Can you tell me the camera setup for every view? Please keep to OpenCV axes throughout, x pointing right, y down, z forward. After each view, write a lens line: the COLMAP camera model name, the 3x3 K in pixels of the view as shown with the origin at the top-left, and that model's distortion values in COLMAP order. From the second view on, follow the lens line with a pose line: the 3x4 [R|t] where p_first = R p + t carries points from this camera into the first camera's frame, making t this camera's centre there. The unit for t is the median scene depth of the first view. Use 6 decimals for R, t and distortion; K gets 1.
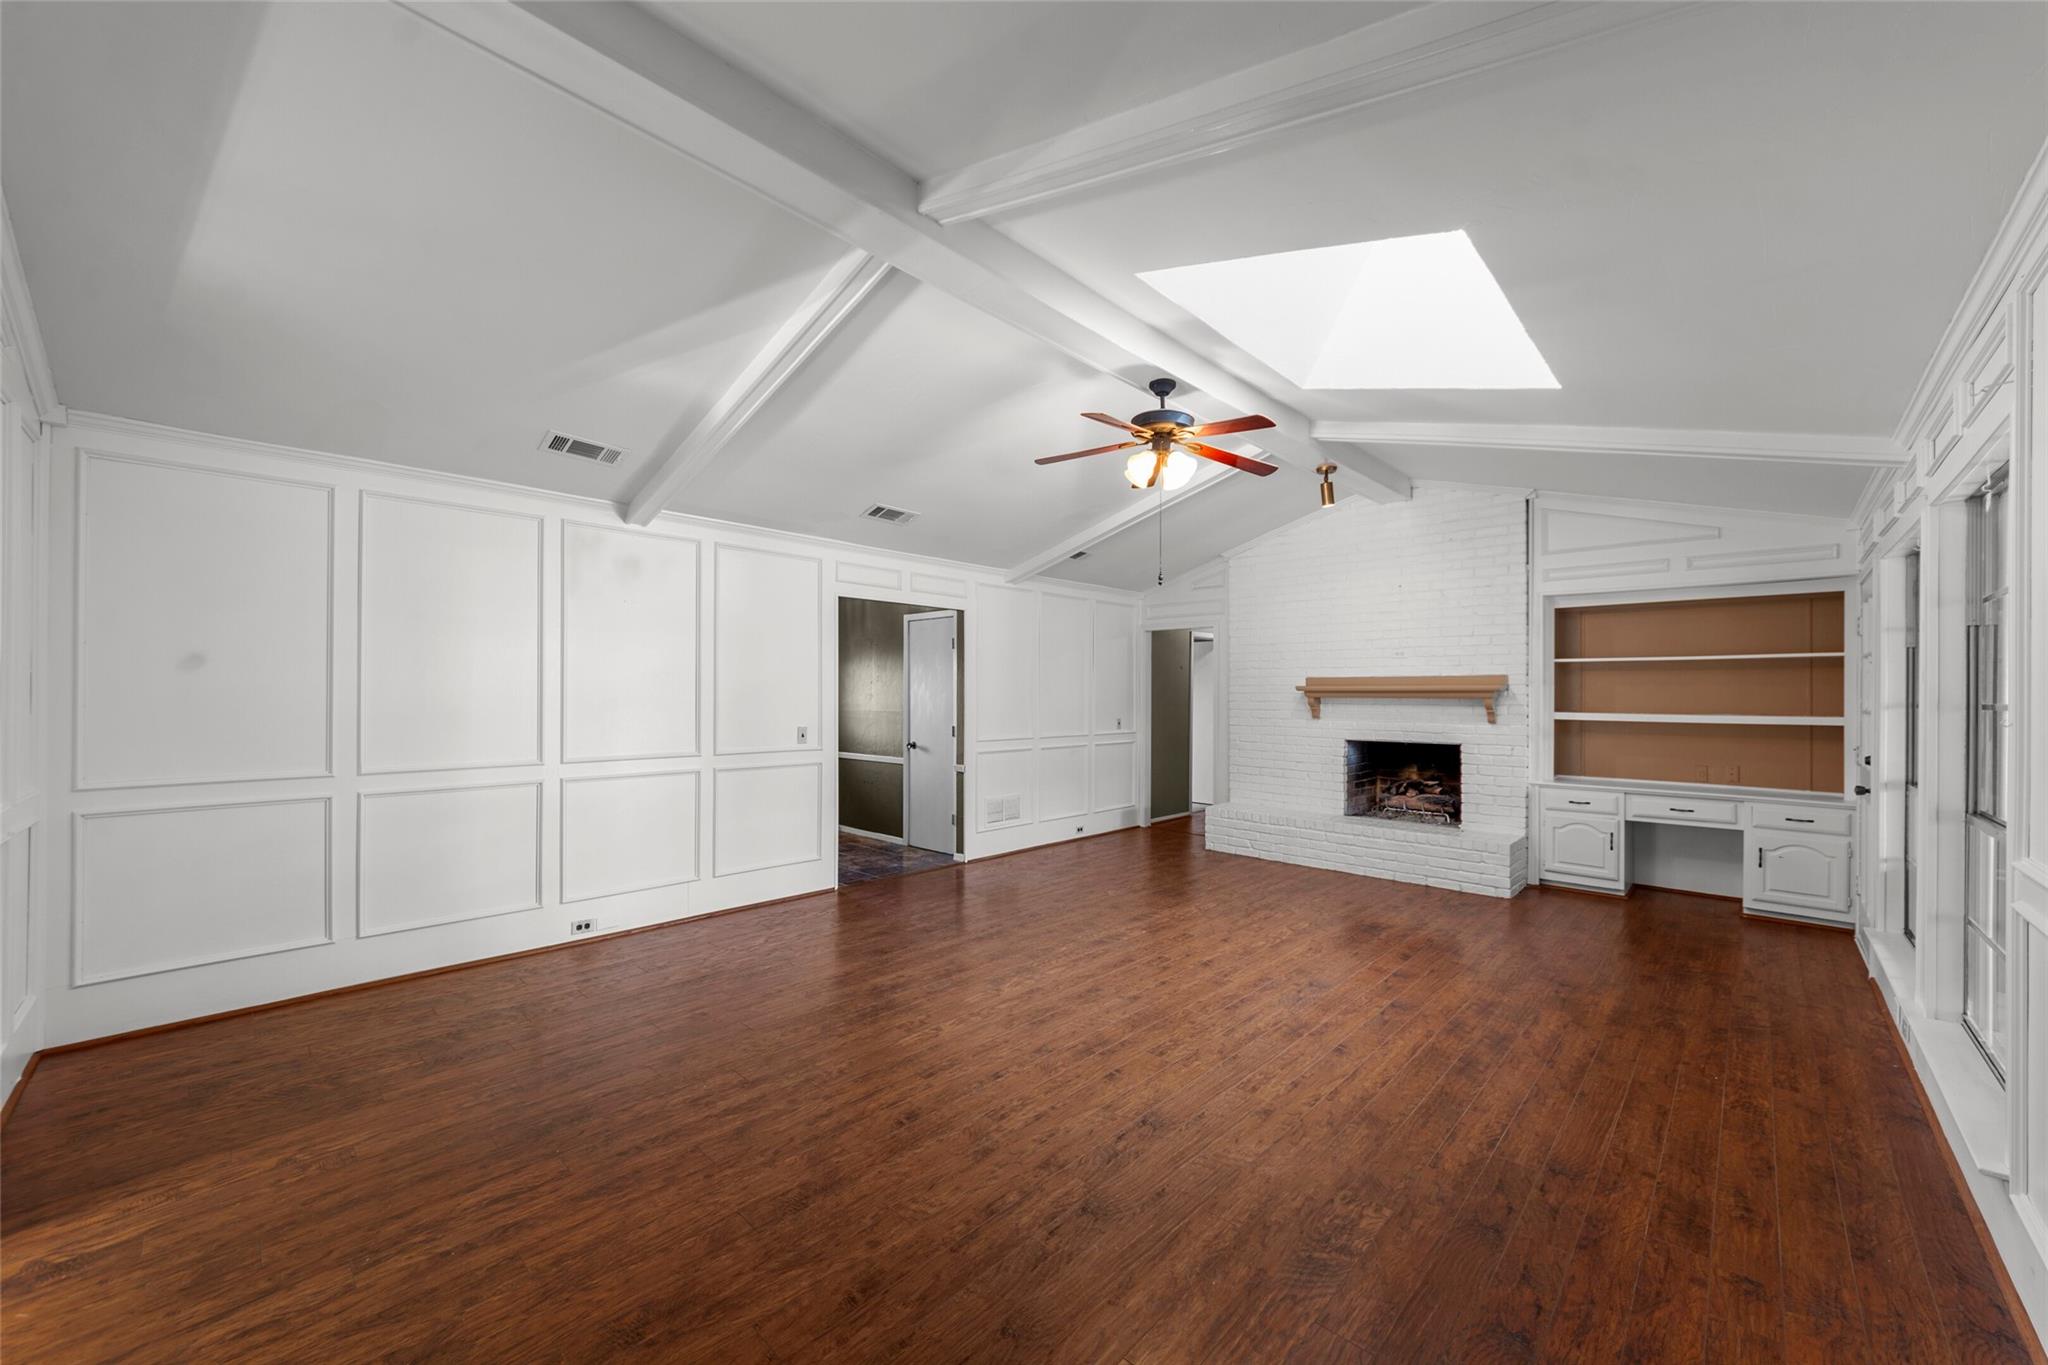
lens RADIAL K [[779.7, 0, 1030.1], [0, 779.7, 687.5], [0, 0, 1]] dist [0.011829, 0.000014]
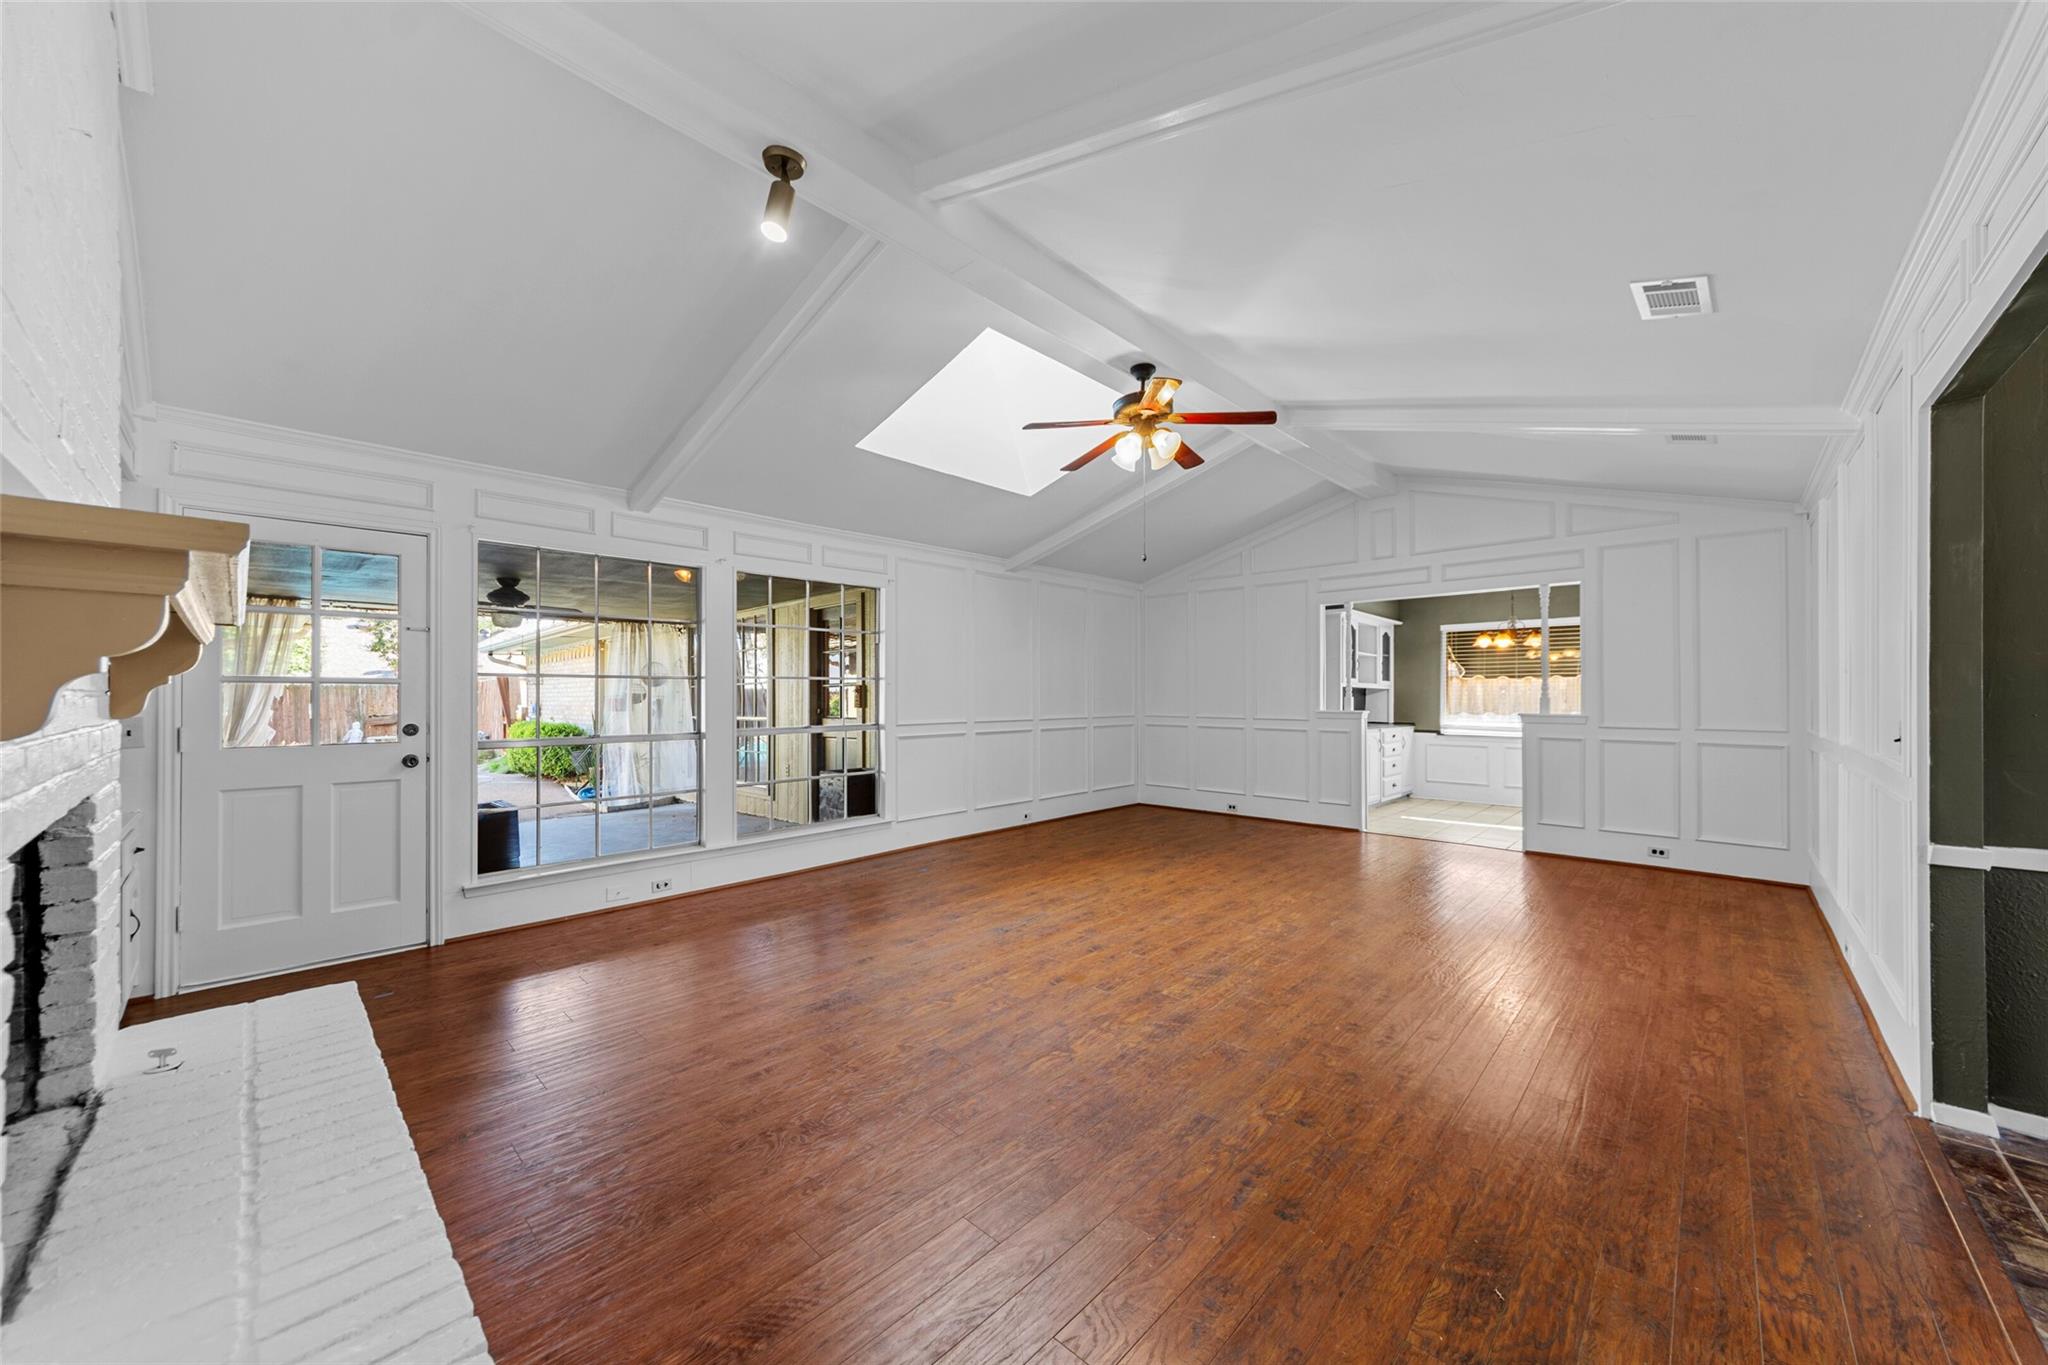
lens RADIAL K [[750.5, 0, 1029.5], [0, 750.5, 690.6], [0, 0, 1]] dist [0.007937, -0.000033]
pose [[-0.999968, -0.005585, -0.005740, 0.335931], [-0.005494, 0.999859, -0.015860, 0.059800], [0.005828, -0.015828, -0.999858, 2.062158]]
